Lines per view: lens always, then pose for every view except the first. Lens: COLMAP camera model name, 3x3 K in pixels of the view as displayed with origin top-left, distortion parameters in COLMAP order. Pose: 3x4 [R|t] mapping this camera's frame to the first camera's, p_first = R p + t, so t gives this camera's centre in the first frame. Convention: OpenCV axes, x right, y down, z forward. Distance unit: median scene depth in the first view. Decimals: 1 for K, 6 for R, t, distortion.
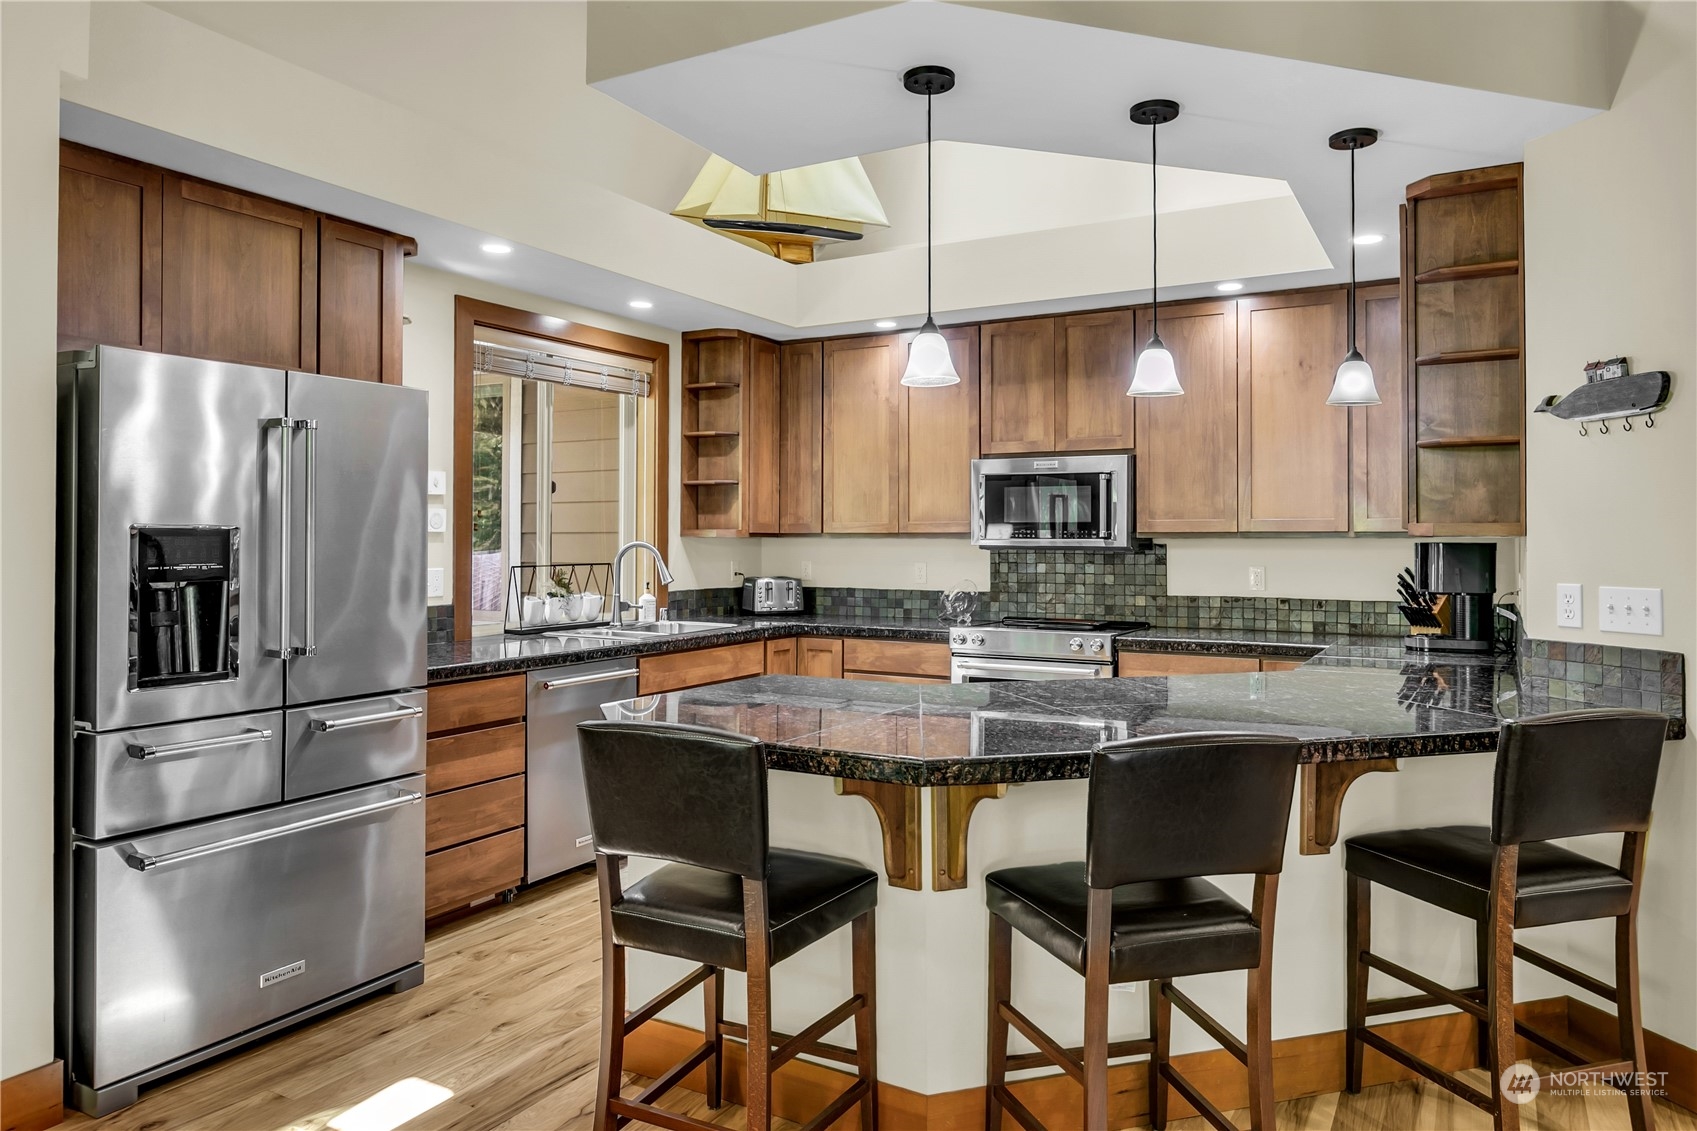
lens RADIAL K [[1107.6, 0, 850.4], [0, 1107.6, 531.0], [0, 0, 1]] dist [-0.012854, 0.003416]
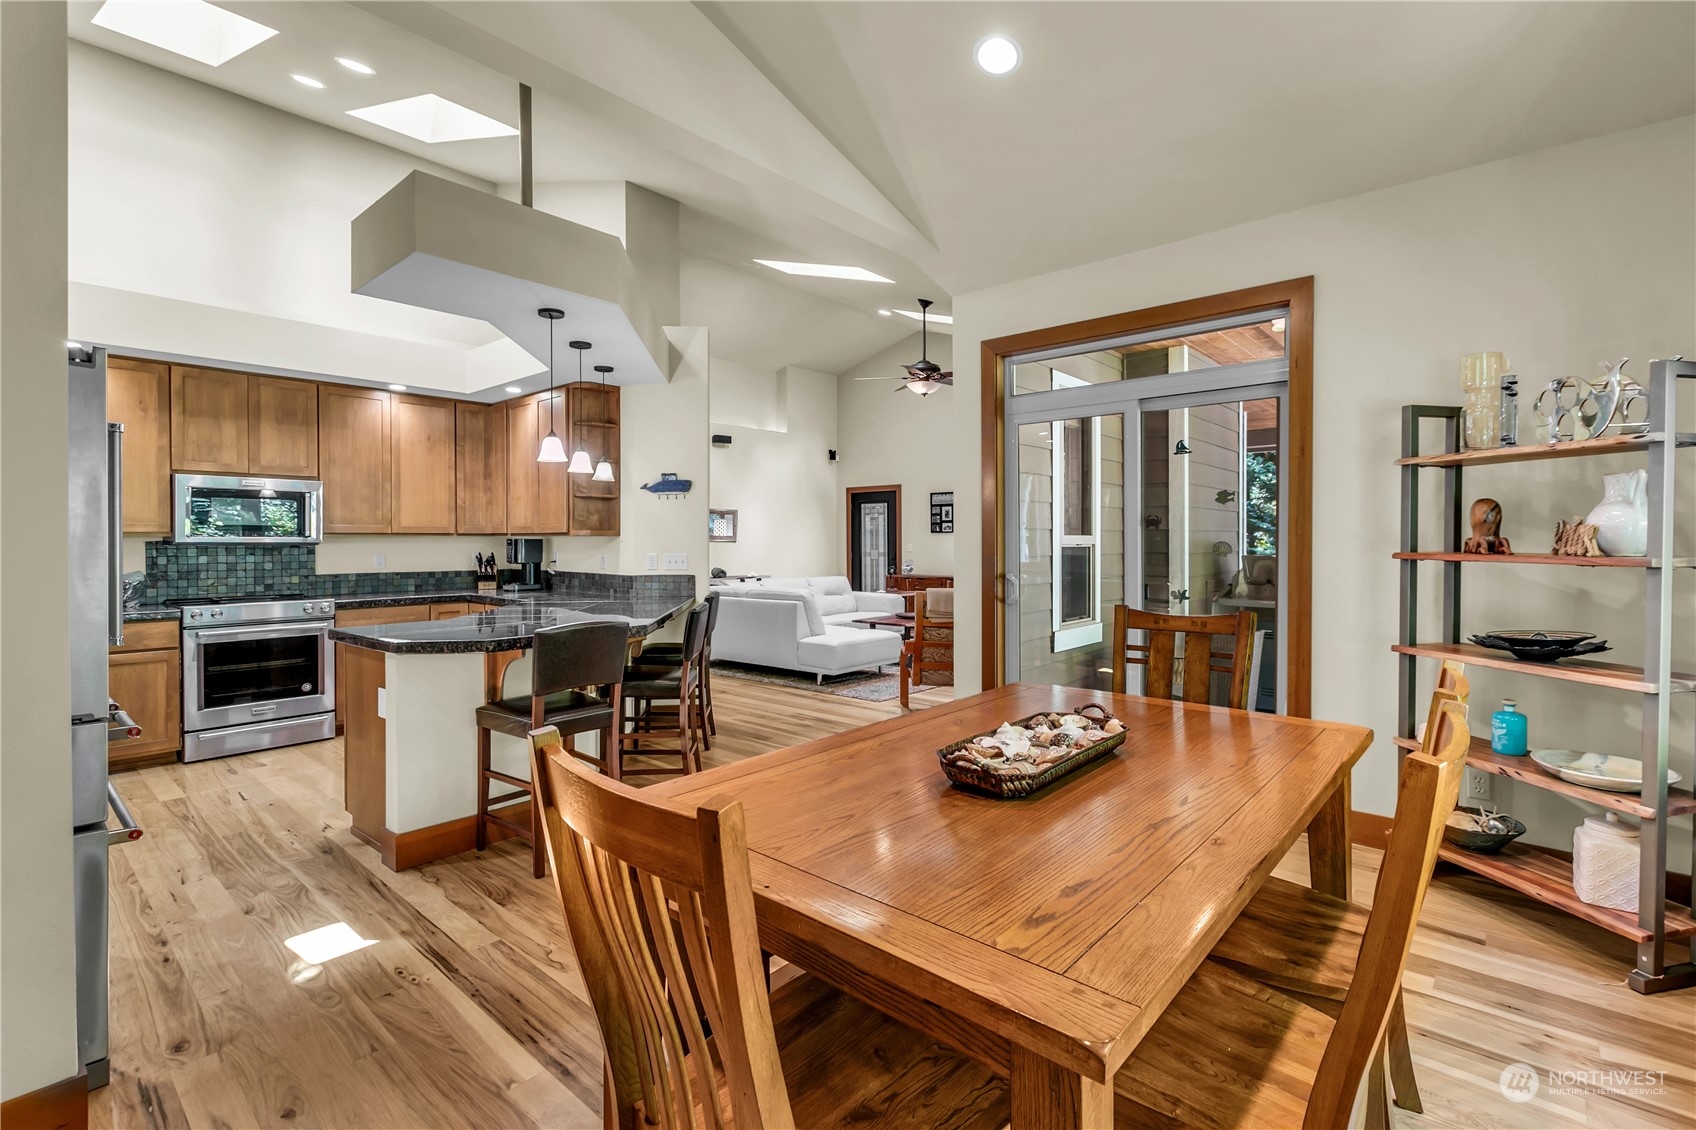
lens RADIAL K [[772.3, 0, 860.8], [0, 772.3, 543.5], [0, 0, 1]] dist [0.000730, -0.001063]
pose [[0.190719, -0.008244, 0.981610, -0.613290], [-0.006275, 0.999934, 0.009617, 0.001078], [-0.981625, -0.007994, 0.190655, 0.073523]]
